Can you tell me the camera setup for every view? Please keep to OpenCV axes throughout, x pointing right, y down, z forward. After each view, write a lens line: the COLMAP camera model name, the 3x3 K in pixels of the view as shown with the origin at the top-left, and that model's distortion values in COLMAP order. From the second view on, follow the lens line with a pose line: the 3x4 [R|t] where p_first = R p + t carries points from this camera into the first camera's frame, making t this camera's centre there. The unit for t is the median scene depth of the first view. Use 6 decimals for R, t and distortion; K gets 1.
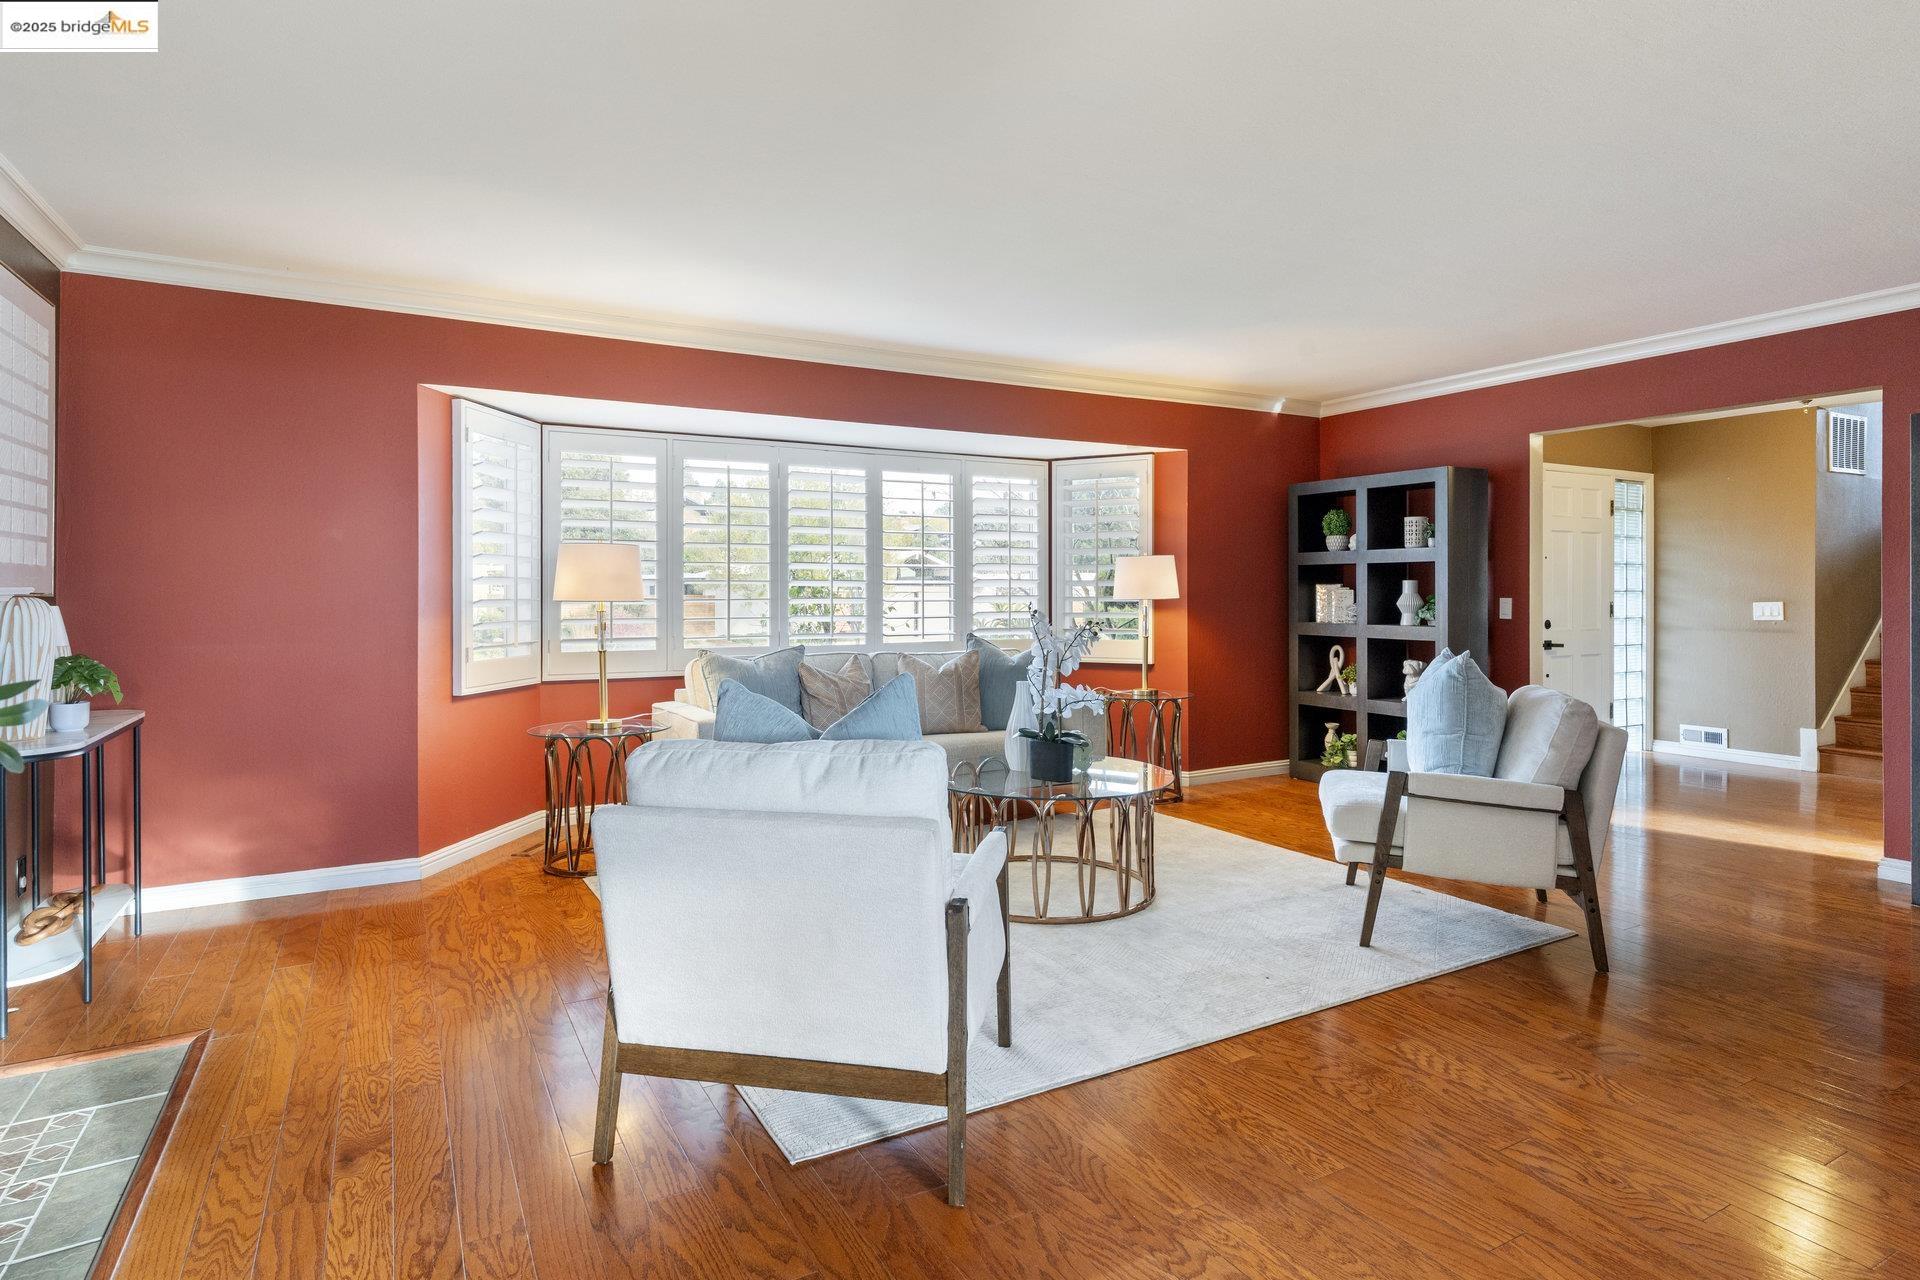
lens RADIAL K [[1017.3, 0, 955.6], [0, 1017.3, 585.9], [0, 0, 1]] dist [-0.003025, 0.000445]
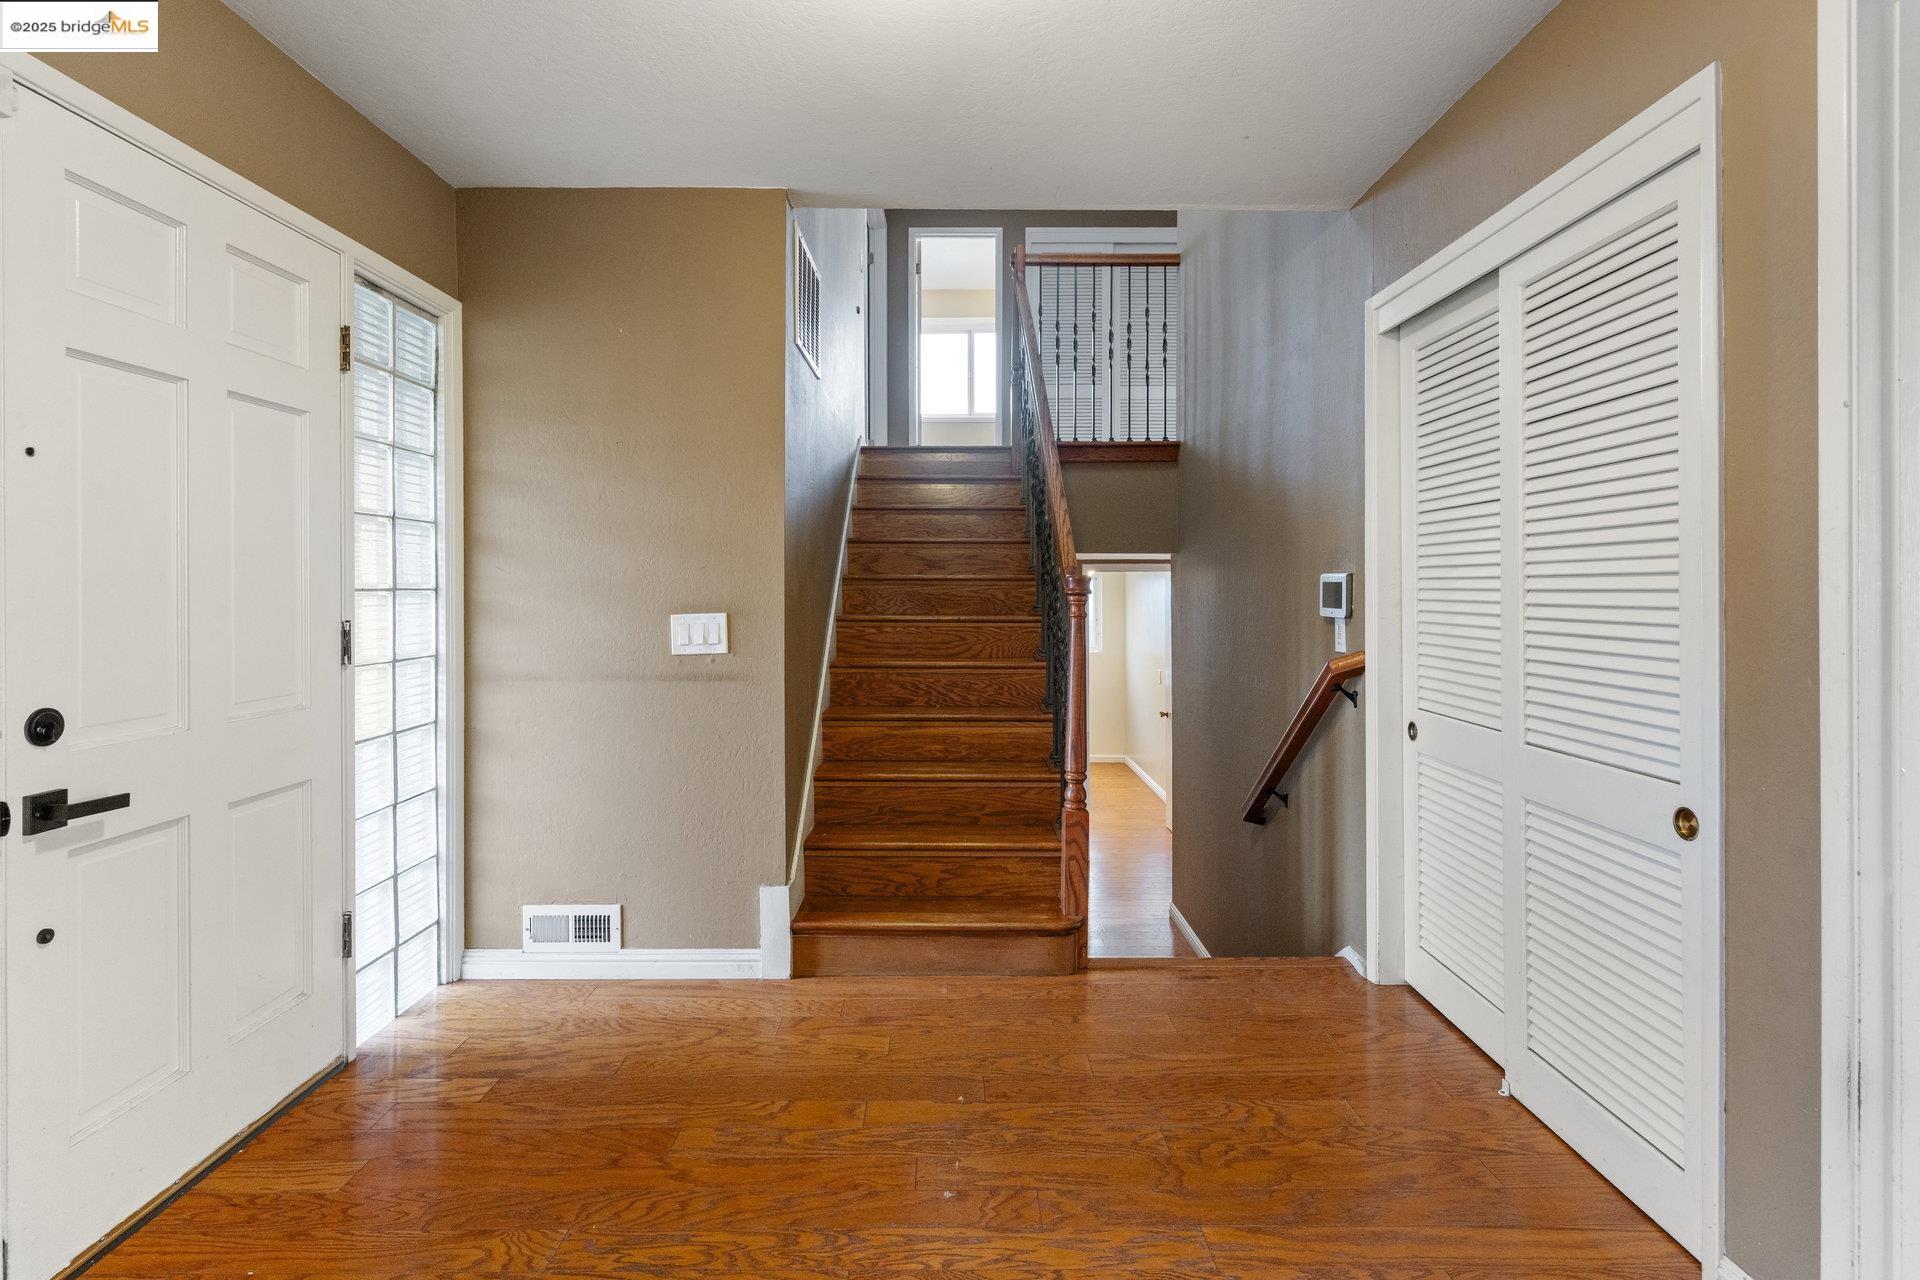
lens RADIAL K [[923.1, 0, 956.7], [0, 923.1, 604.5], [0, 0, 1]] dist [-0.003316, -0.000161]
pose [[0.479463, -0.018278, 0.877371, 0.538390], [-0.006198, 0.999688, 0.024214, 0.001579], [-0.877540, -0.017048, 0.479200, 0.763105]]
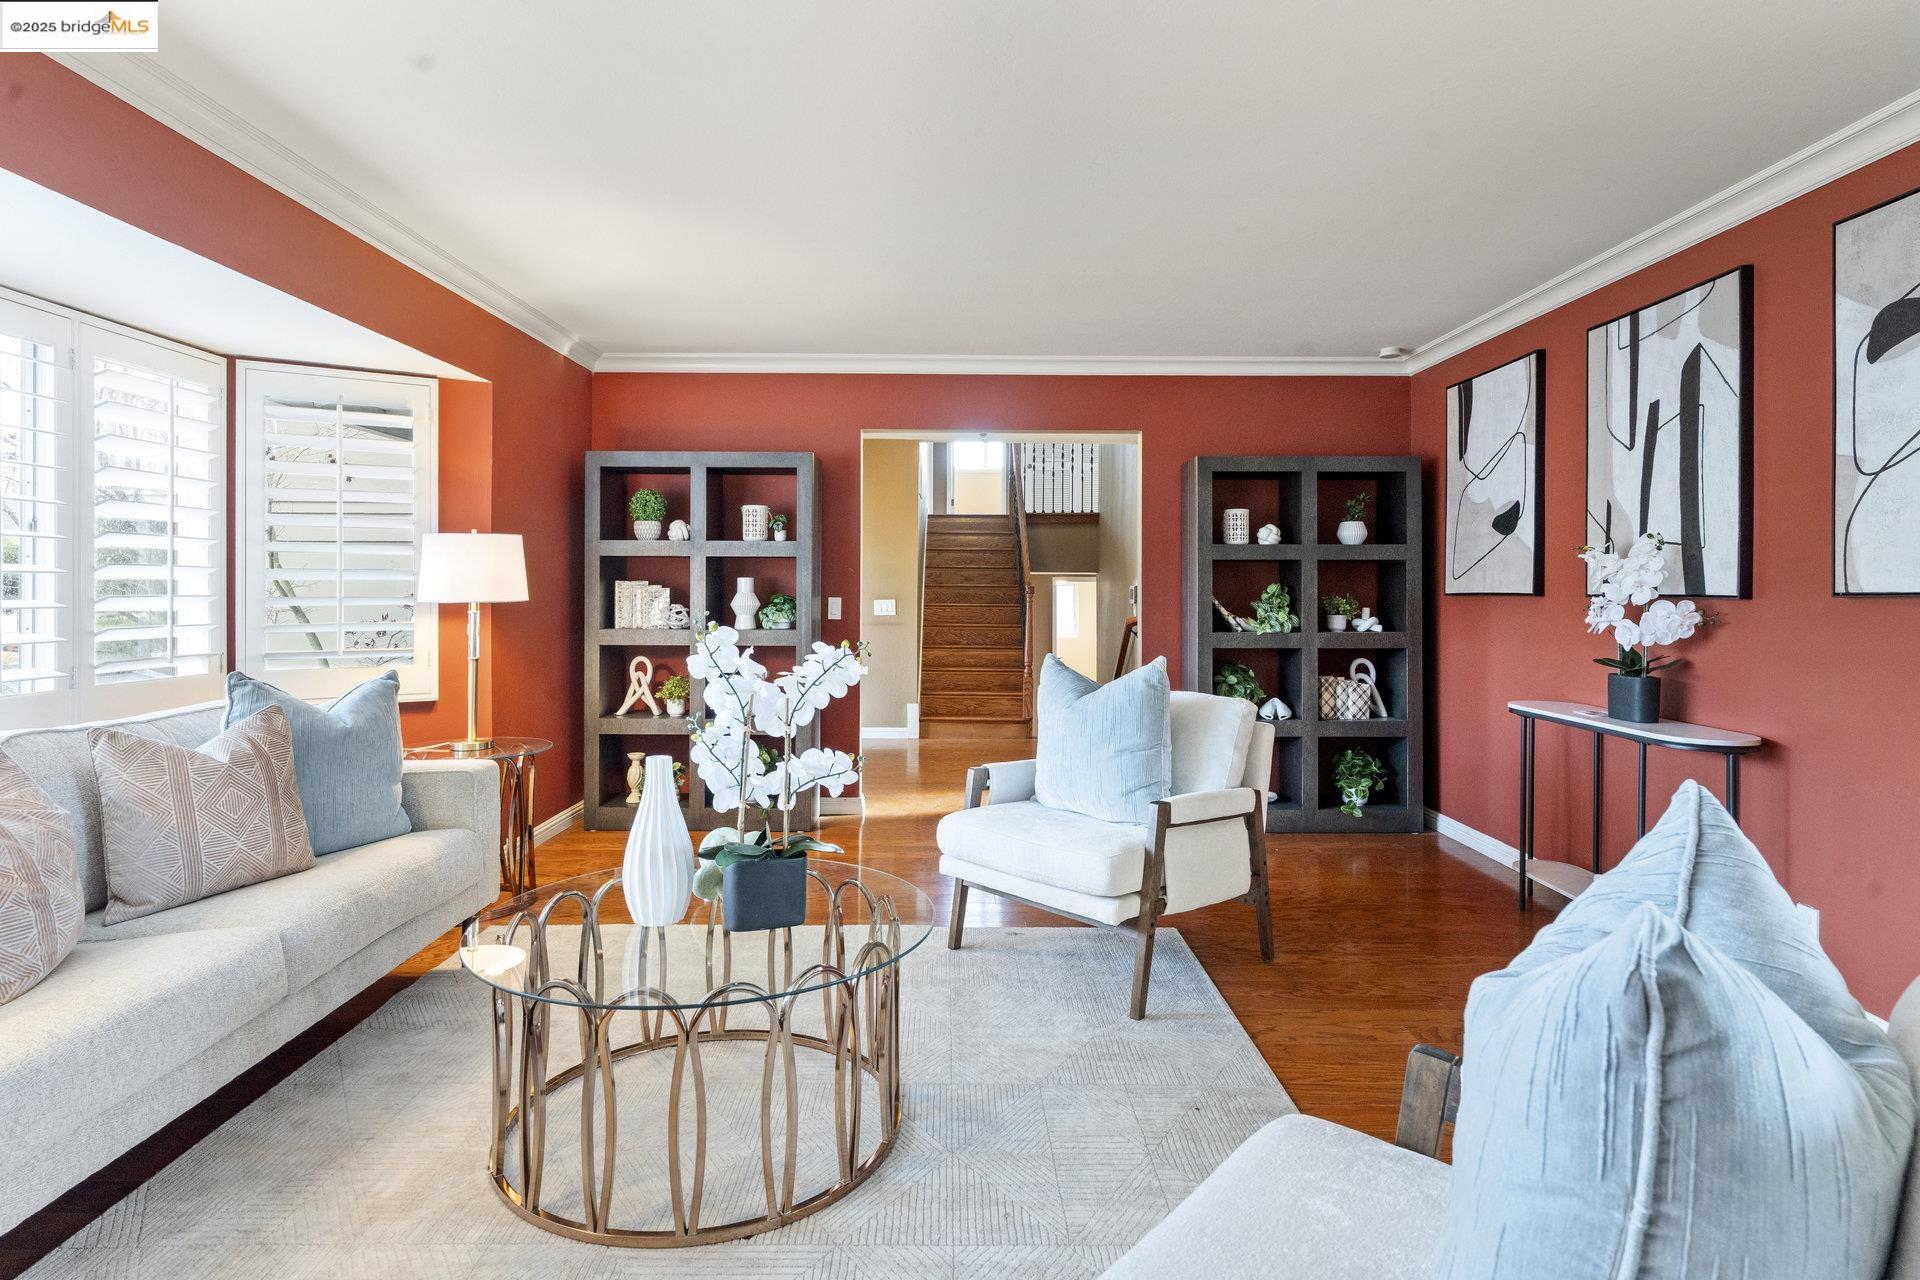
lens RADIAL K [[1017.3, 0, 955.6], [0, 1017.3, 585.9], [0, 0, 1]] dist [-0.003025, 0.000445]
pose [[0.488184, 0.006109, 0.872719, -0.208099], [-0.008564, 0.999961, -0.002209, 0.001944], [-0.872699, -0.006396, 0.488217, 0.379525]]
